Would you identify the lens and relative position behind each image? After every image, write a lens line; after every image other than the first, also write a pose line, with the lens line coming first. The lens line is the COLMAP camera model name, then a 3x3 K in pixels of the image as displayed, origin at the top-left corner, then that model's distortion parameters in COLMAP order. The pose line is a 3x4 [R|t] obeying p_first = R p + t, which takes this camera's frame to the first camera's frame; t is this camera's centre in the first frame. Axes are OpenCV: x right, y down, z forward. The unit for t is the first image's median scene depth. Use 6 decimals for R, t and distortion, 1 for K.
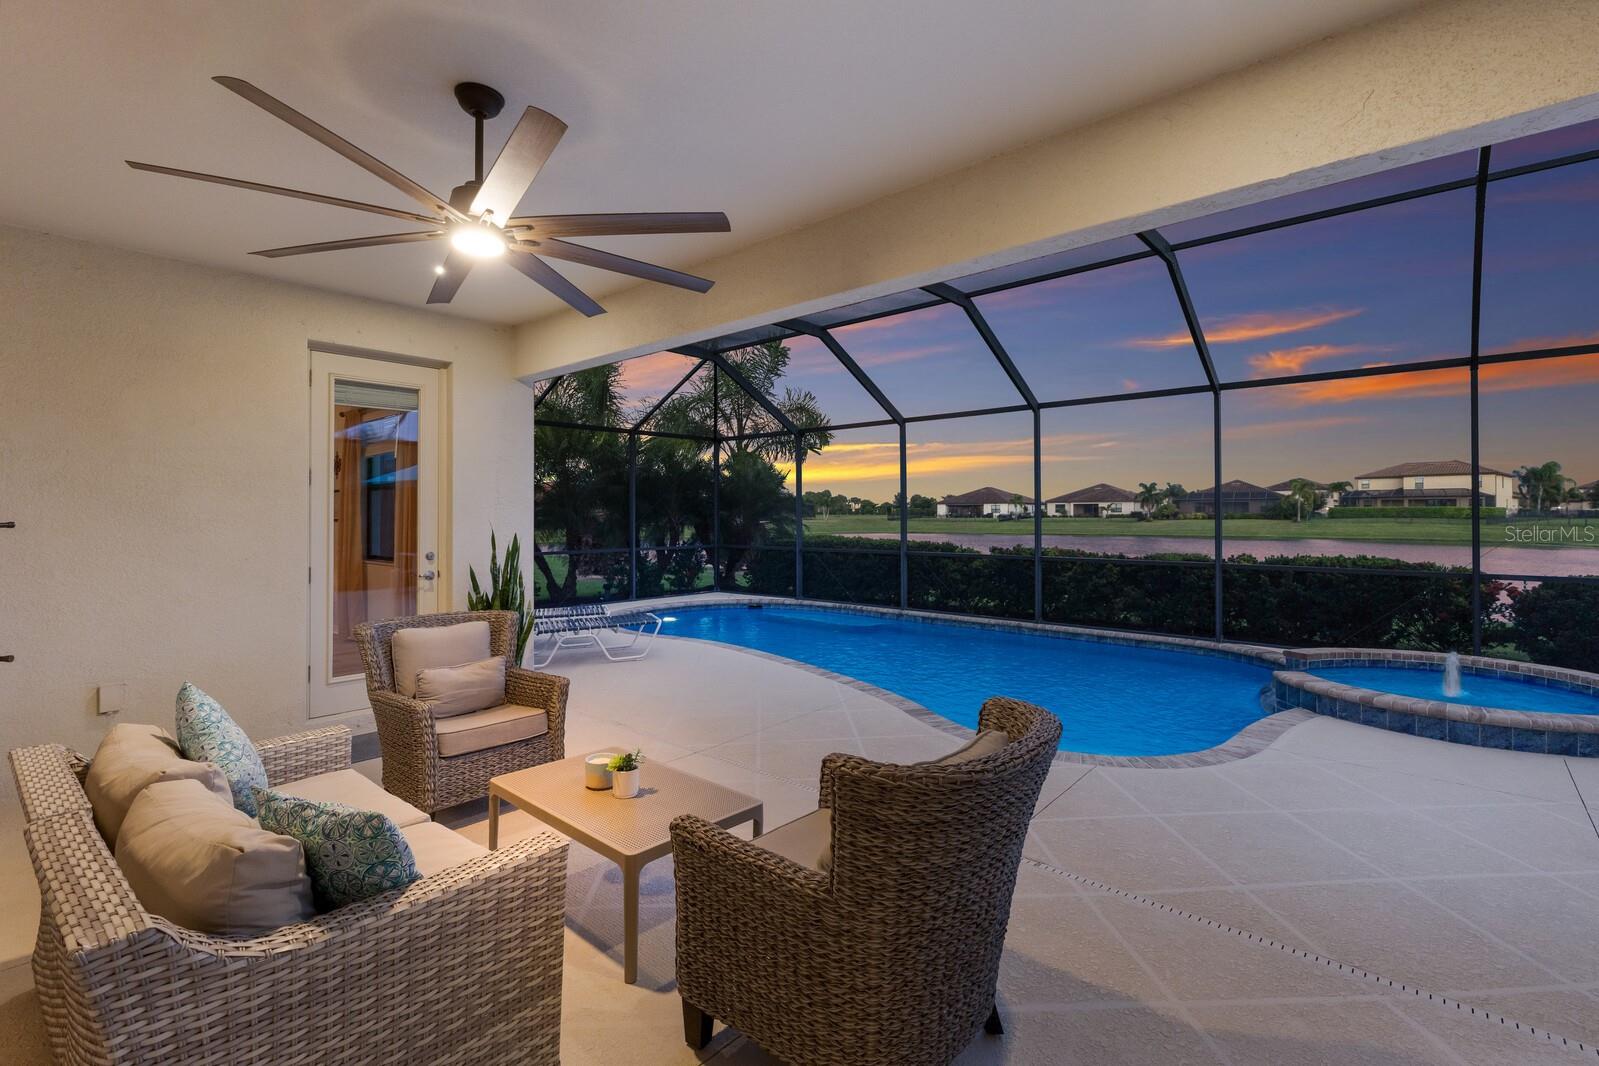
lens RADIAL K [[740.6, 0, 797.3], [0, 740.6, 518.3], [0, 0, 1]] dist [0.008174, -0.000462]
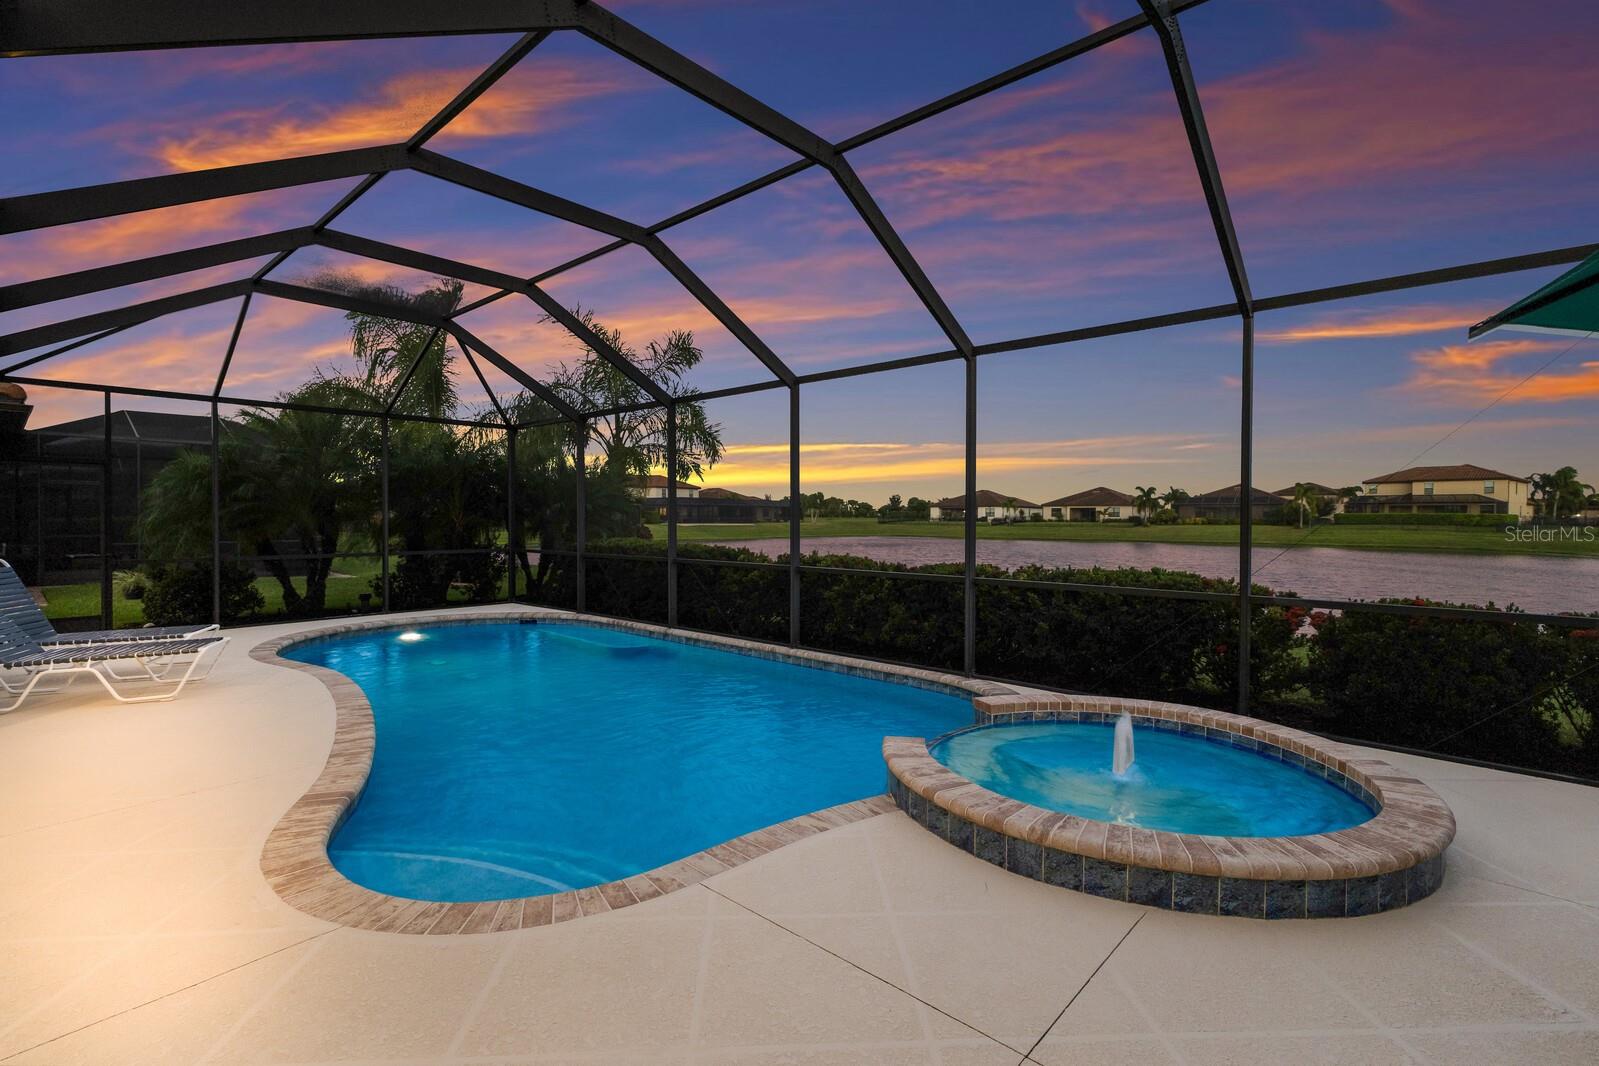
lens RADIAL K [[740.6, 0, 800.7], [0, 740.6, 525.0], [0, 0, 1]] dist [0.008174, -0.000462]
pose [[0.999811, 0.006848, -0.018198, 0.041648], [-0.006748, 0.999962, 0.005581, 0.000004], [0.018236, -0.005458, 0.999819, 0.021255]]
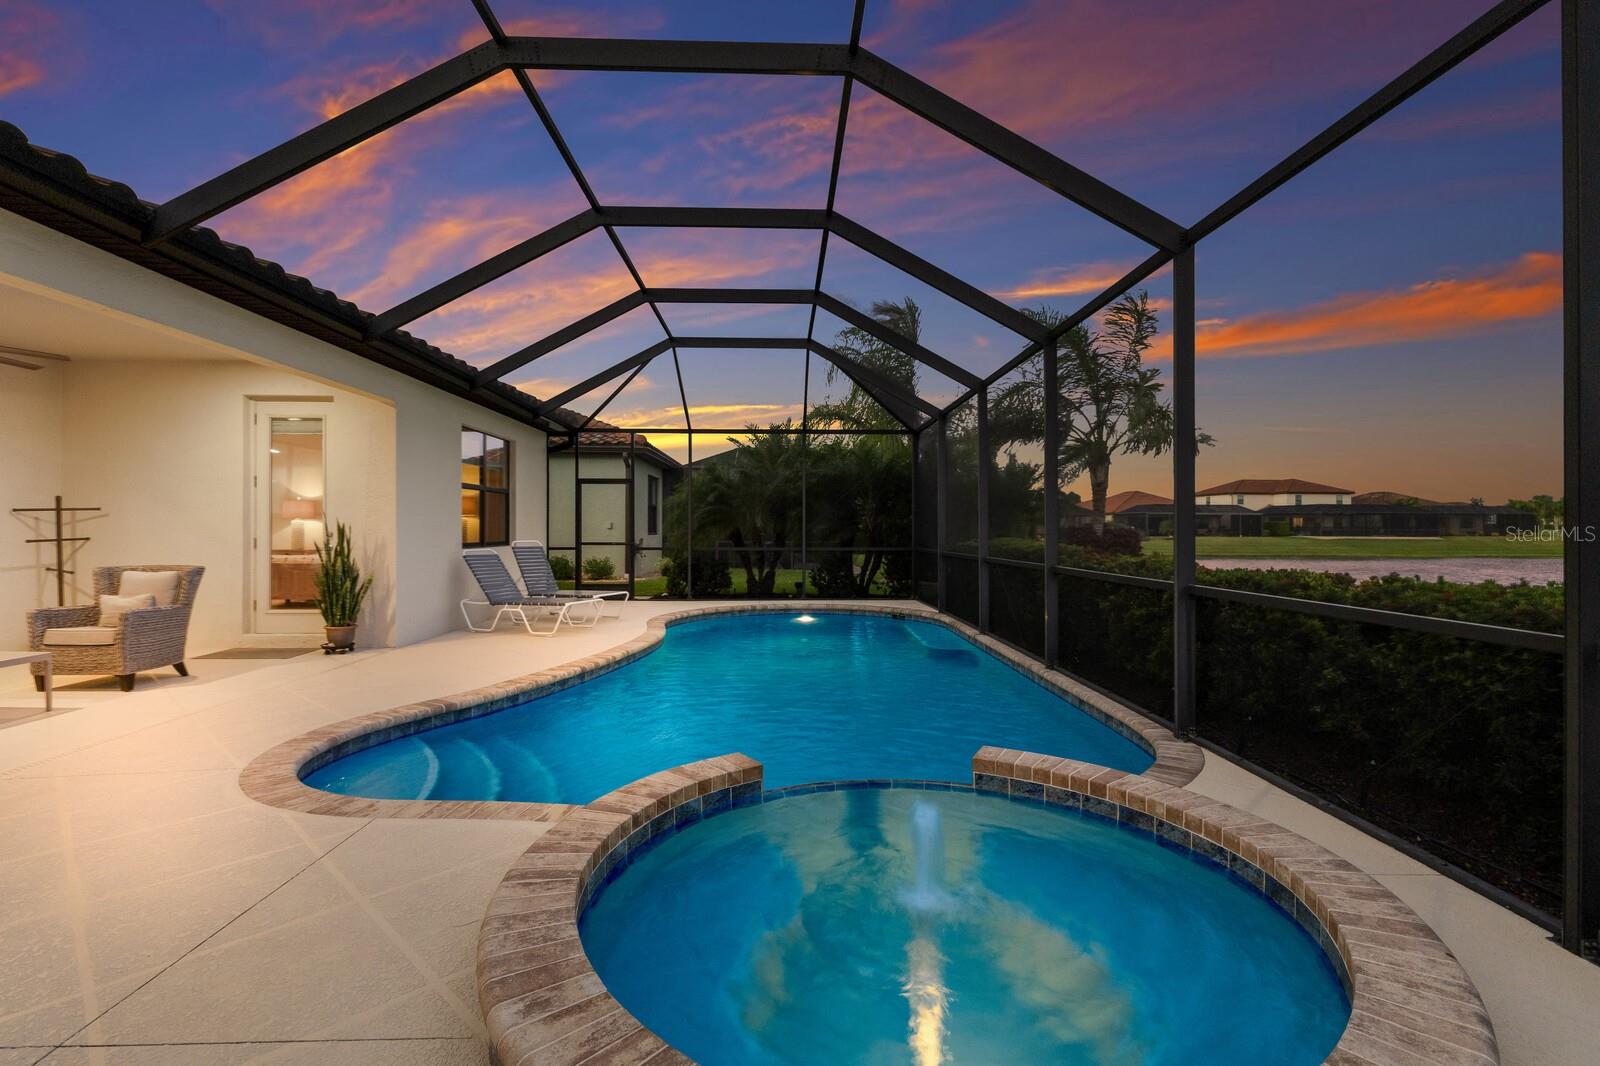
lens RADIAL K [[741.0, 0, 793.8], [0, 741.0, 533.7], [0, 0, 1]] dist [0.008174, -0.000462]
pose [[0.676446, 0.009562, -0.736430, 0.076893], [-0.008259, 0.999951, 0.005397, 0.002359], [0.736446, 0.002432, 0.676492, 0.045545]]
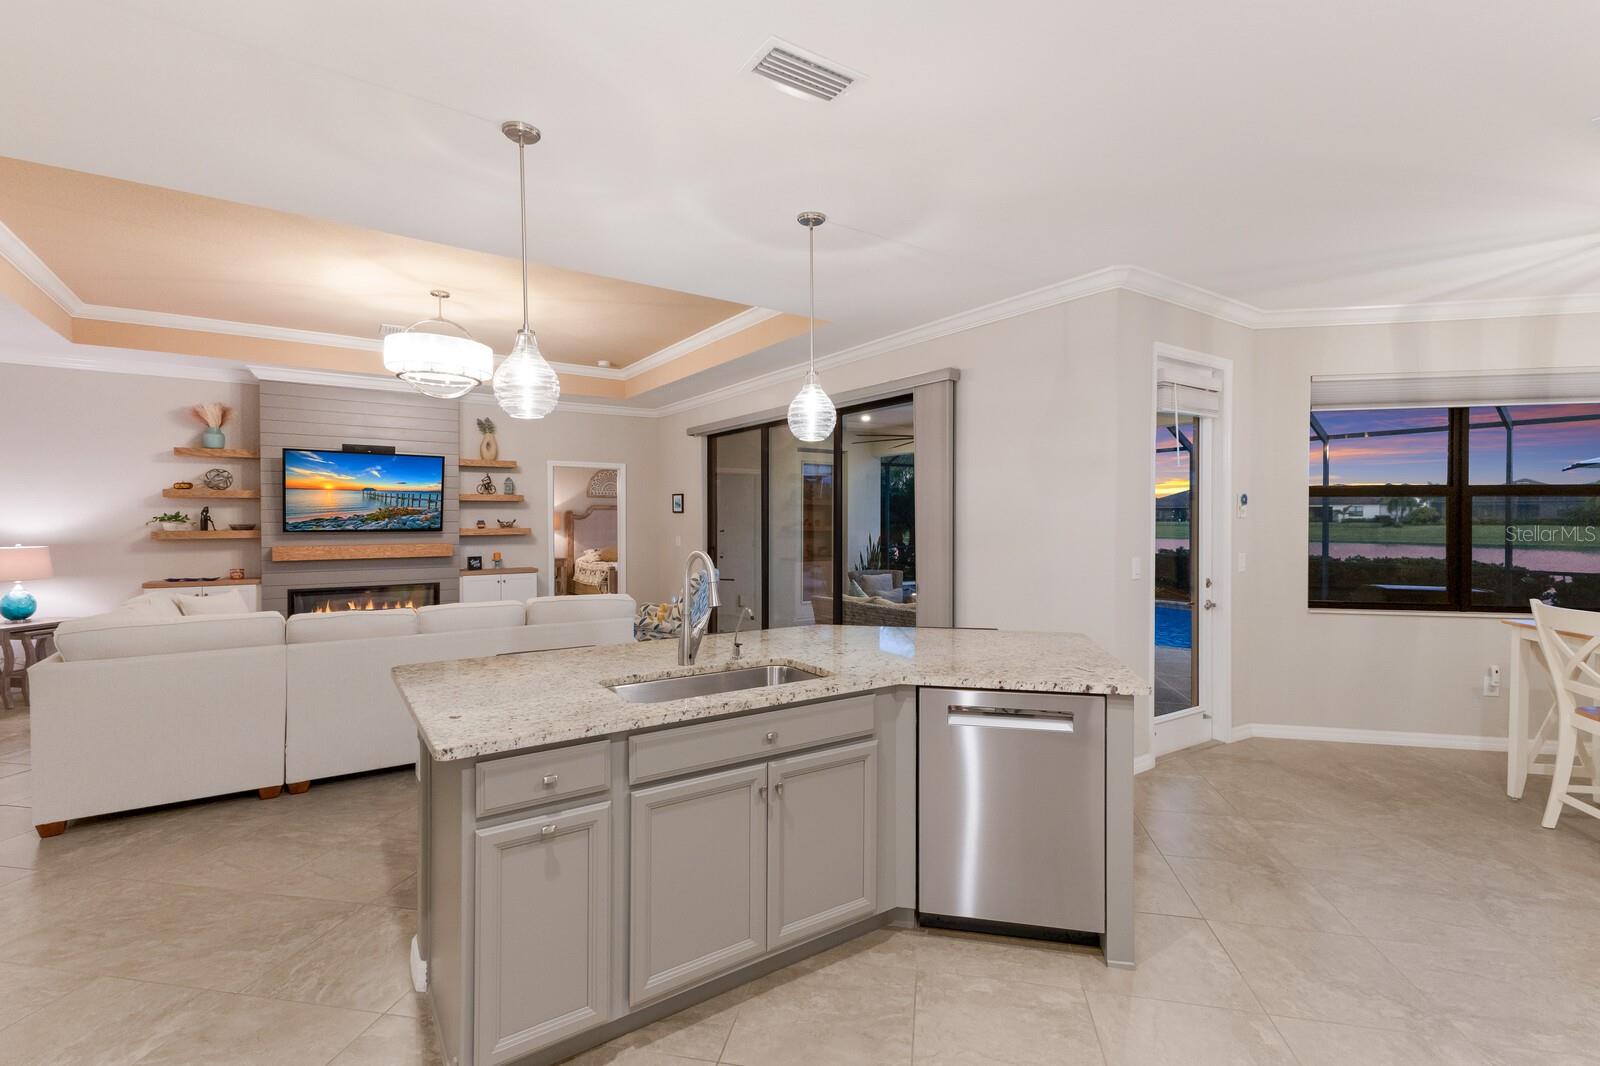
lens RADIAL K [[772.4, 0, 768.1], [0, 772.4, 525.9], [0, 0, 1]] dist [0.009245, -0.000983]
pose [[0.966993, 0.005874, -0.254734, -0.010140], [-0.003977, 0.999960, 0.007964, -0.001570], [0.254770, -0.006688, 0.966978, -0.075961]]
